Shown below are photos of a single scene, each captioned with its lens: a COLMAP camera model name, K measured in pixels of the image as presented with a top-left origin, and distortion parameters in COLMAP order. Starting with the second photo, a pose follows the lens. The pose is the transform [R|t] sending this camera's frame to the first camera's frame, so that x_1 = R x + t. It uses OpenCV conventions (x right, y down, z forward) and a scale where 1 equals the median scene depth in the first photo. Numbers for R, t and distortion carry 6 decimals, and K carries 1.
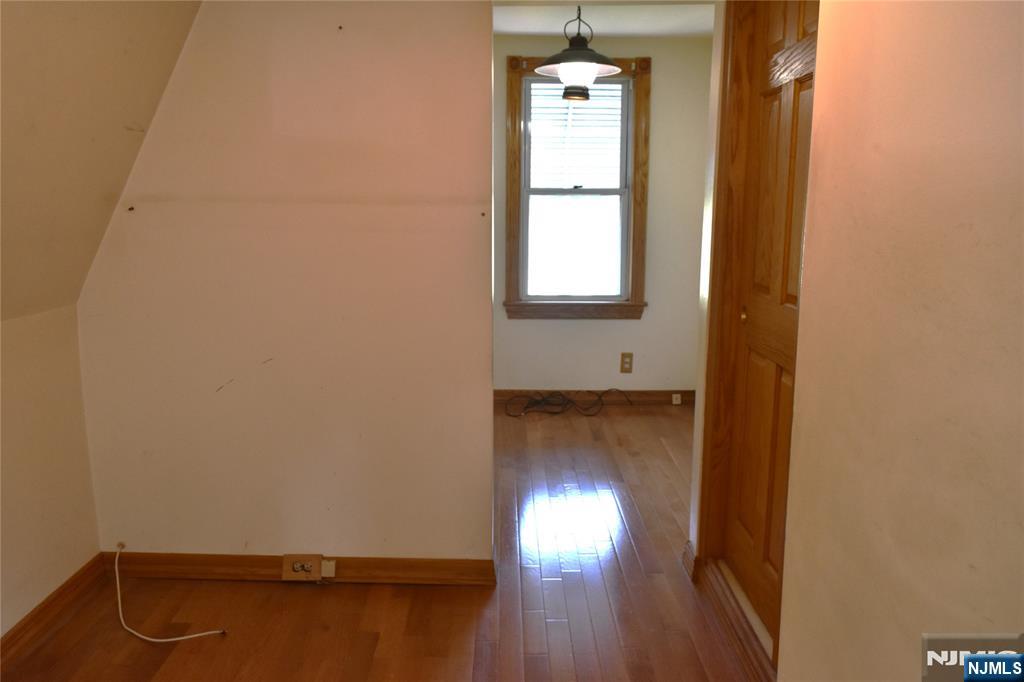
lens RADIAL K [[791.5, 0, 511.7], [0, 791.5, 336.4], [0, 0, 1]] dist [-0.016350, 0.008407]
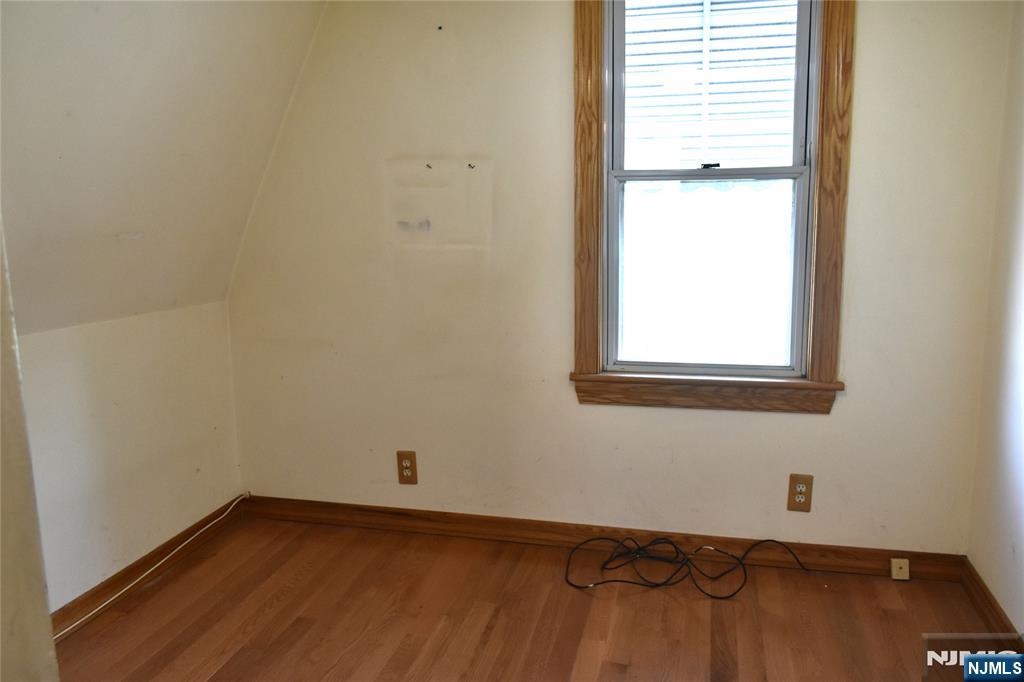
lens RADIAL K [[791.5, 0, 506.4], [0, 791.5, 337.2], [0, 0, 1]] dist [-0.016350, 0.008407]
pose [[0.965858, 0.023381, -0.258017, 0.090014], [-0.023581, 0.999719, 0.002320, -0.069215], [0.257998, 0.003843, 0.966138, 0.438640]]
